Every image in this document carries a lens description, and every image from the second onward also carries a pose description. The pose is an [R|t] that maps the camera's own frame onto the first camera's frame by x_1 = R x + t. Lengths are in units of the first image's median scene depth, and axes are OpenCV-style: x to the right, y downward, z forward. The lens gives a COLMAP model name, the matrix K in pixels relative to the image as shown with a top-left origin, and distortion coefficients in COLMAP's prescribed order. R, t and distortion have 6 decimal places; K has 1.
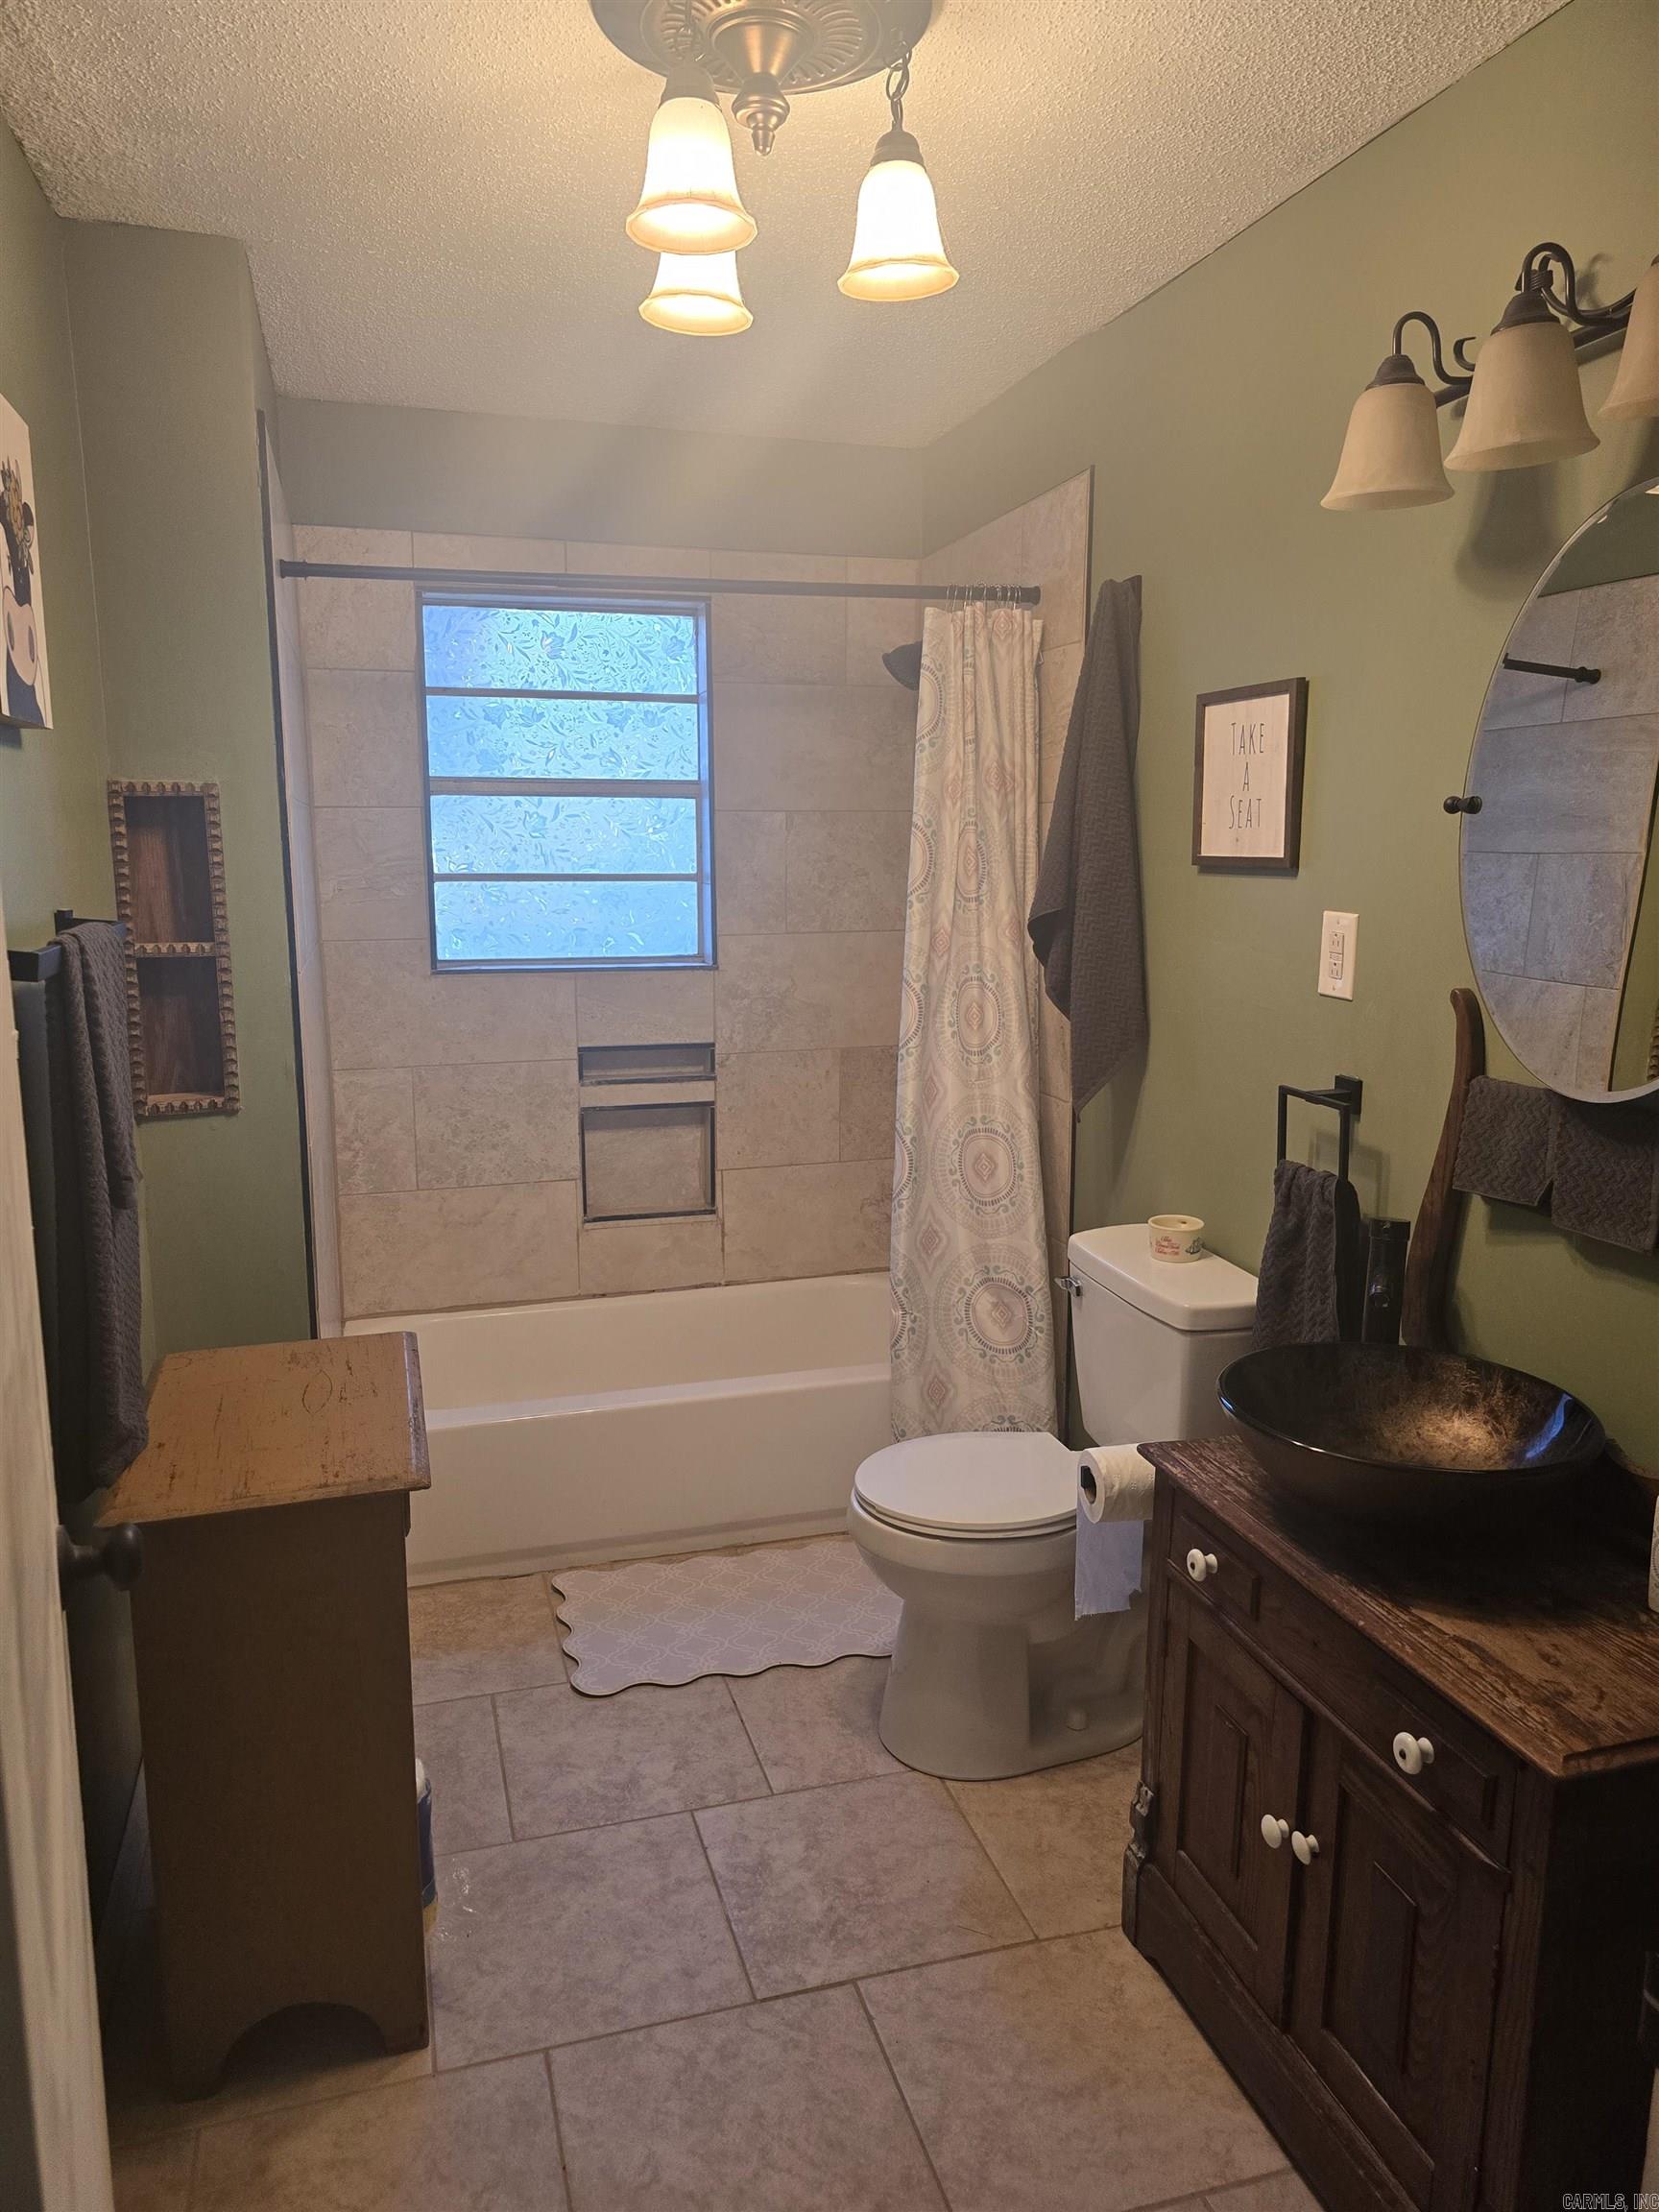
lens RADIAL K [[1491.6, 0, 810.4], [0, 1491.6, 1093.1], [0, 0, 1]] dist [0.058980, -0.042211]
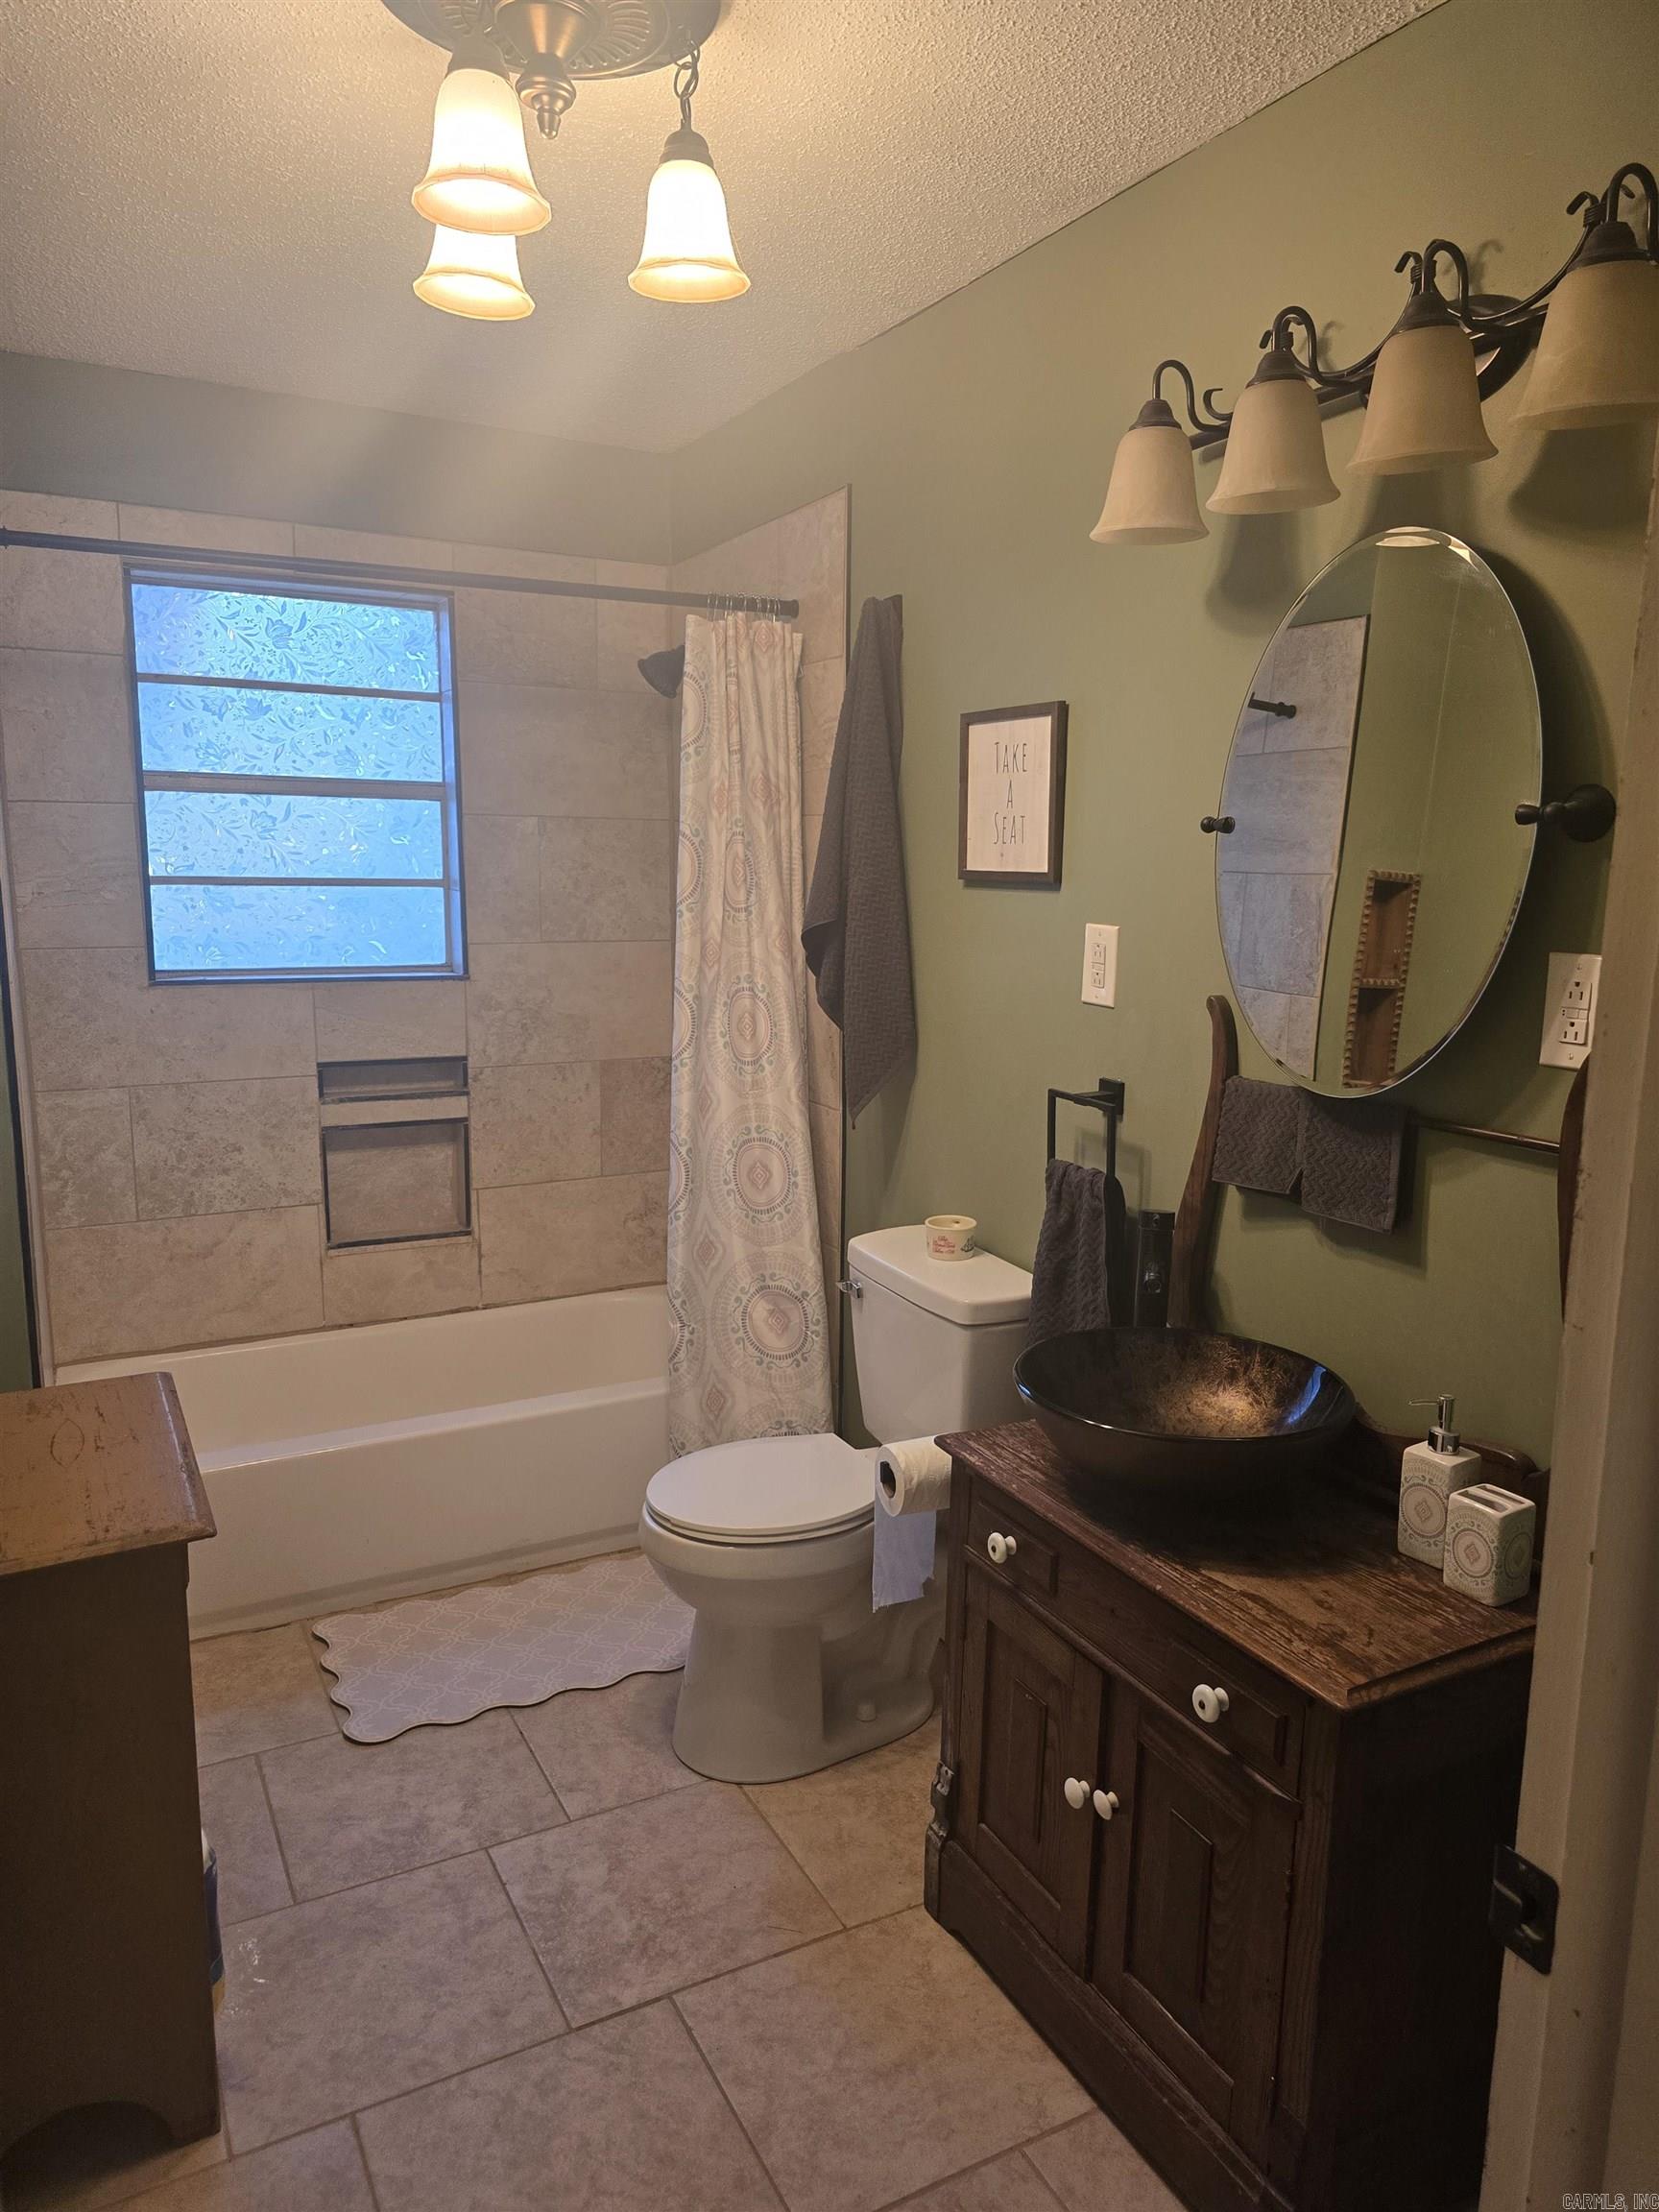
lens RADIAL K [[1491.6, 0, 841.9], [0, 1491.6, 1118.0], [0, 0, 1]] dist [0.058980, -0.042211]
pose [[0.977004, -0.021574, 0.212127, -0.055066], [0.020039, 0.999755, 0.009384, 0.002756], [-0.212278, -0.004918, 0.977197, 0.005972]]
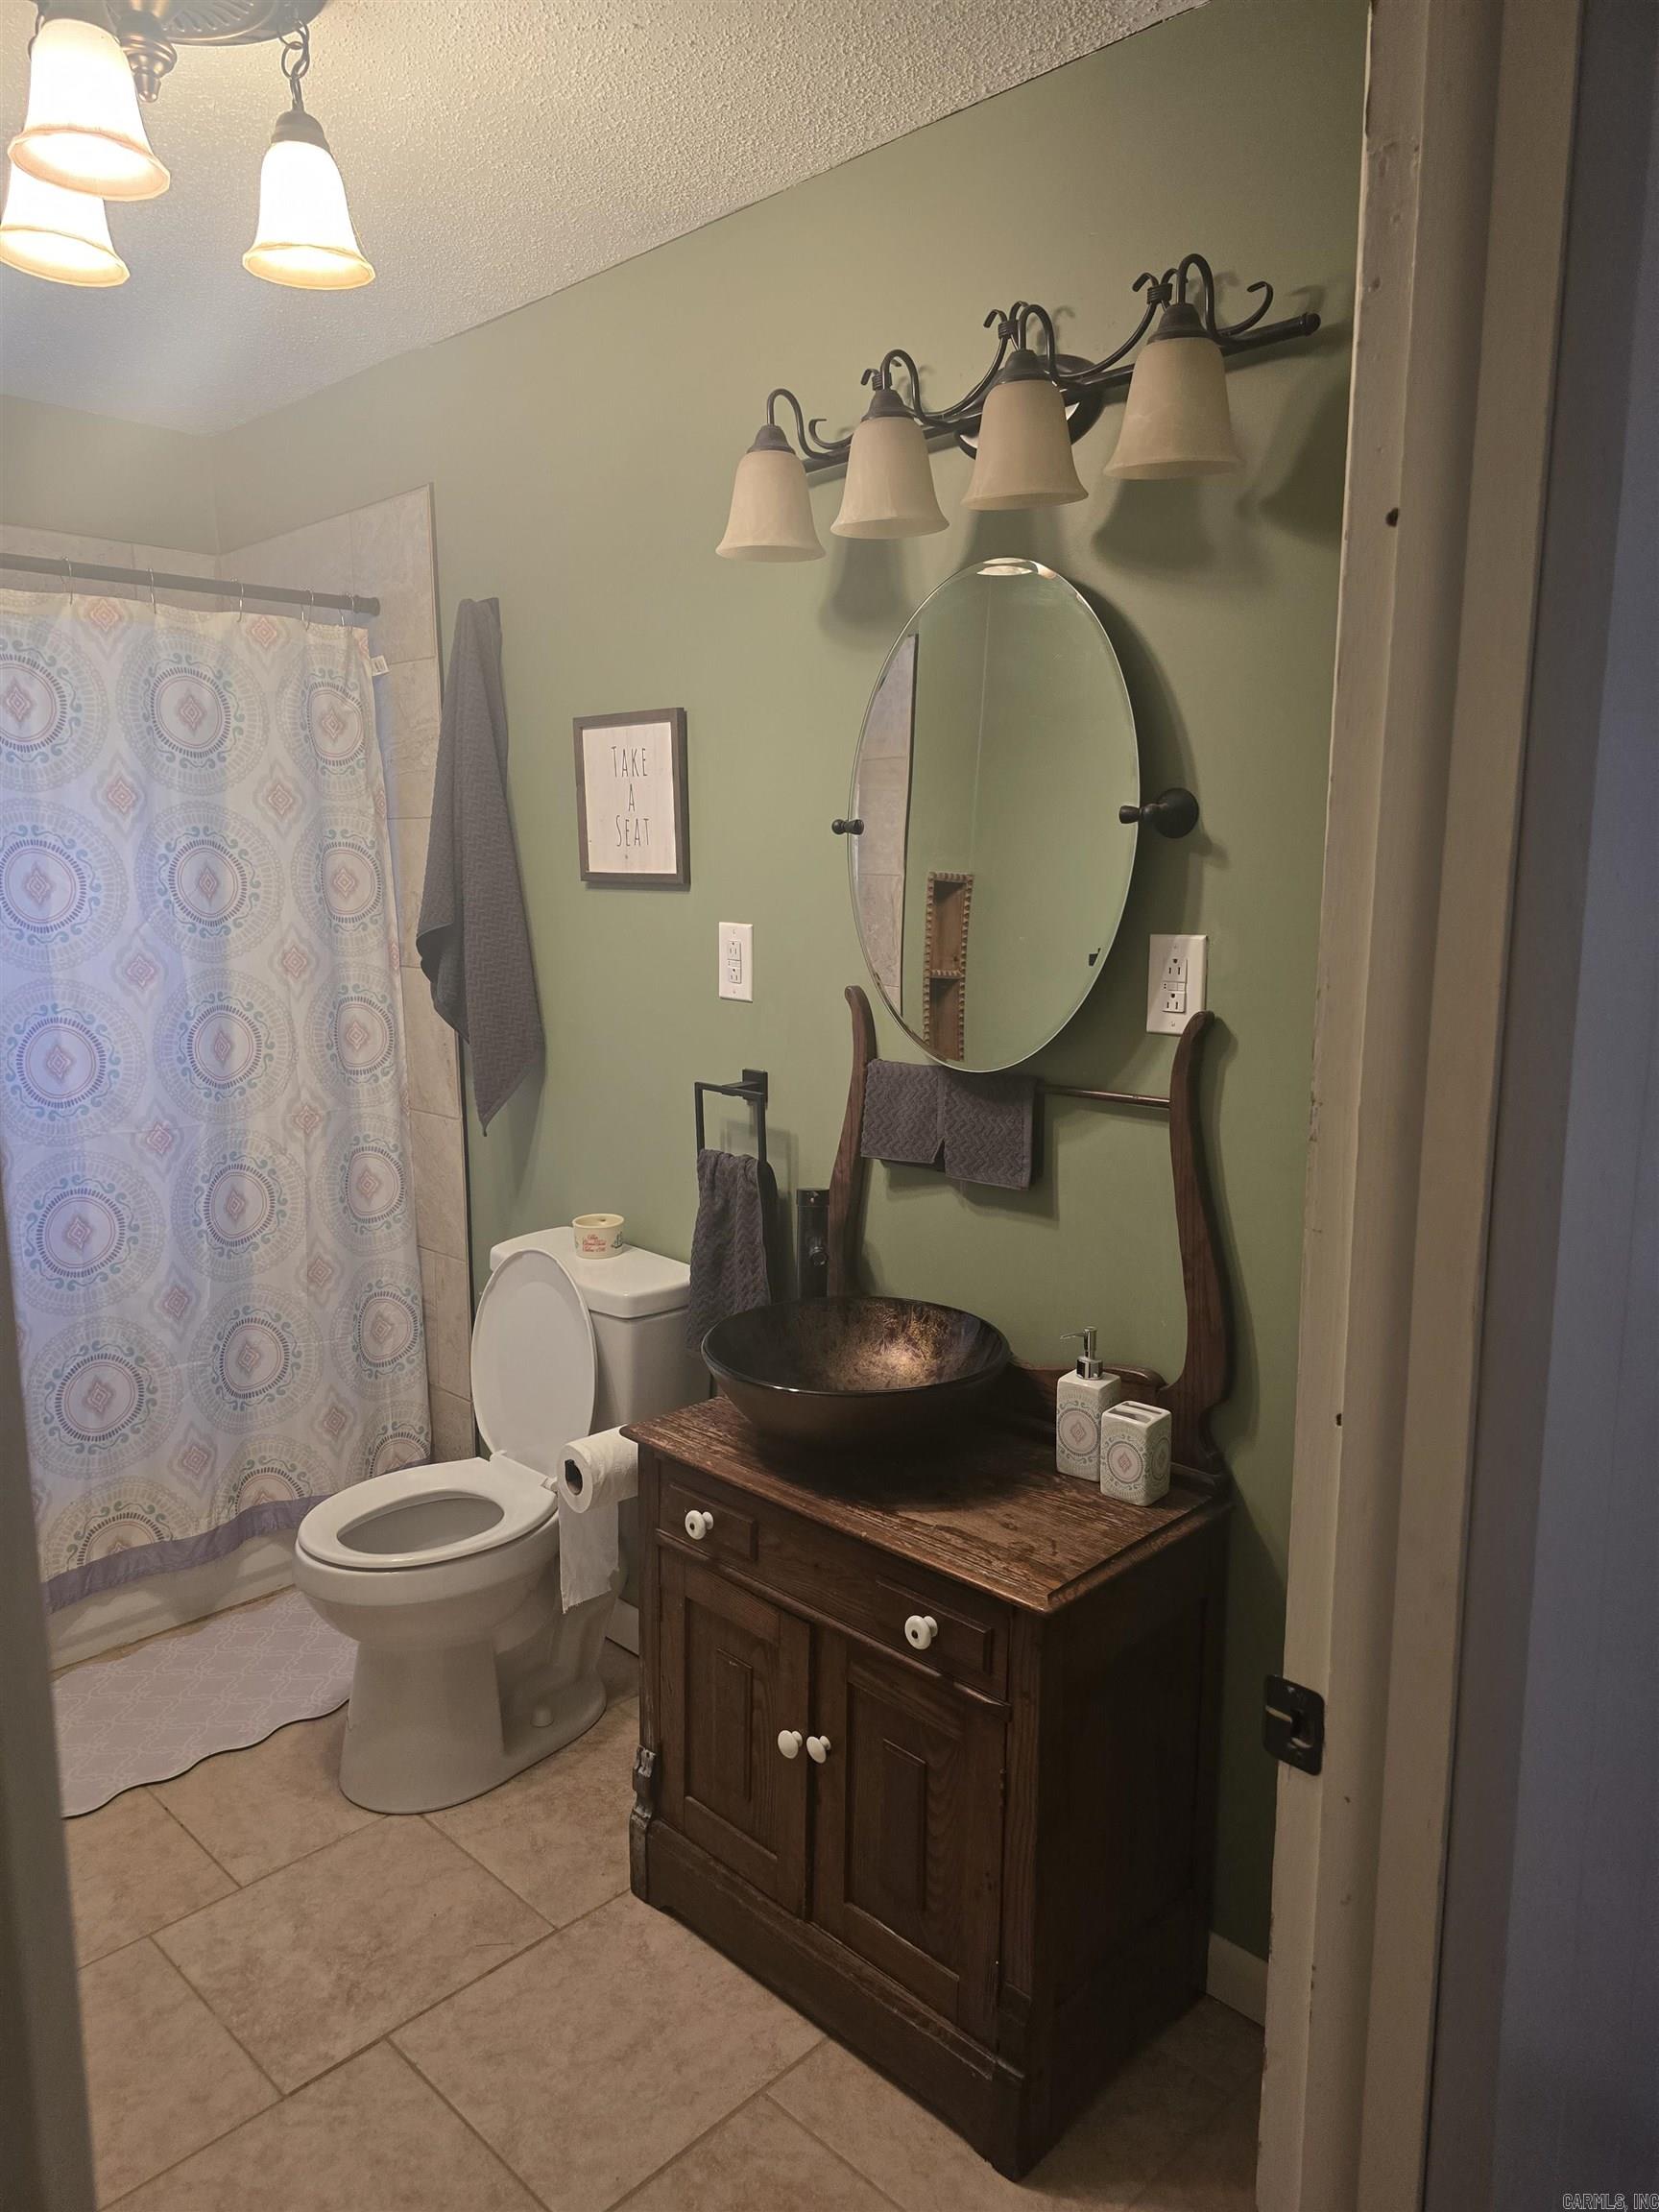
lens RADIAL K [[1491.6, 0, 807.6], [0, 1491.6, 1119.9], [0, 0, 1]] dist [0.058980, -0.042211]
pose [[0.870778, -0.080249, 0.485083, -0.149252], [0.080869, 0.996530, 0.019692, 0.008063], [-0.484980, 0.022081, 0.874247, 0.013322]]
